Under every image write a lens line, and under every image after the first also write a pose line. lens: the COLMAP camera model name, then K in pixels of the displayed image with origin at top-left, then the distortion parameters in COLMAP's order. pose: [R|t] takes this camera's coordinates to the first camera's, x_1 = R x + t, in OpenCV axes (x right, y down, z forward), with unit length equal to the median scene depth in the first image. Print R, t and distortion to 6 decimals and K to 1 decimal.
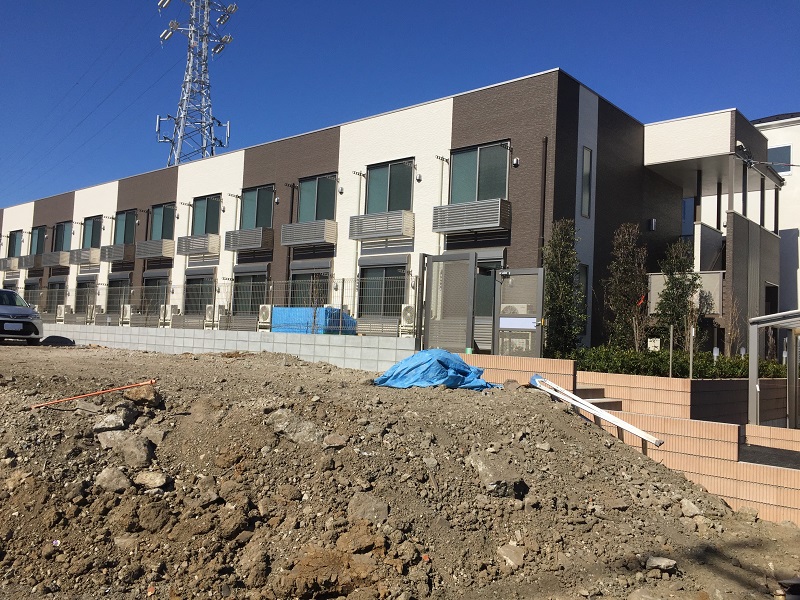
lens RADIAL K [[677.5, 0, 400.0], [0, 677.5, 300.0], [0, 0, 1]] dist [0.069861, -0.008316]
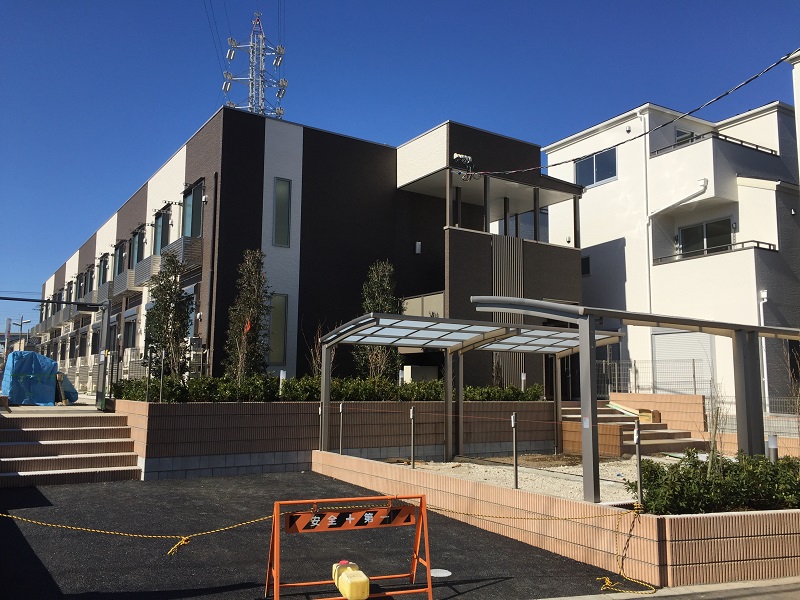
lens RADIAL K [[685.9, 0, 398.2], [0, 685.9, 304.0], [0, 0, 1]] dist [0.072704, -0.000008]
pose [[0.959779, -0.066681, -0.272724, 0.660238], [0.047984, 0.996053, -0.074666, 0.044478], [0.276626, 0.058577, 0.959191, 0.077052]]
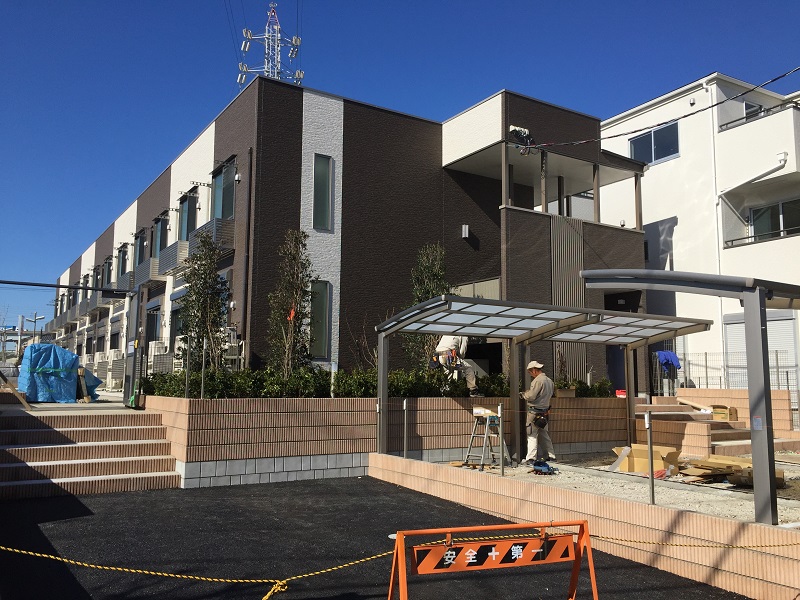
lens RADIAL K [[677.5, 0, 400.0], [0, 677.5, 300.0], [0, 0, 1]] dist [0.069861, -0.008316]
pose [[0.958156, -0.070997, -0.277301, 0.579497], [0.051184, 0.995634, -0.078053, 0.048723], [0.281632, 0.060594, 0.957607, 0.149043]]
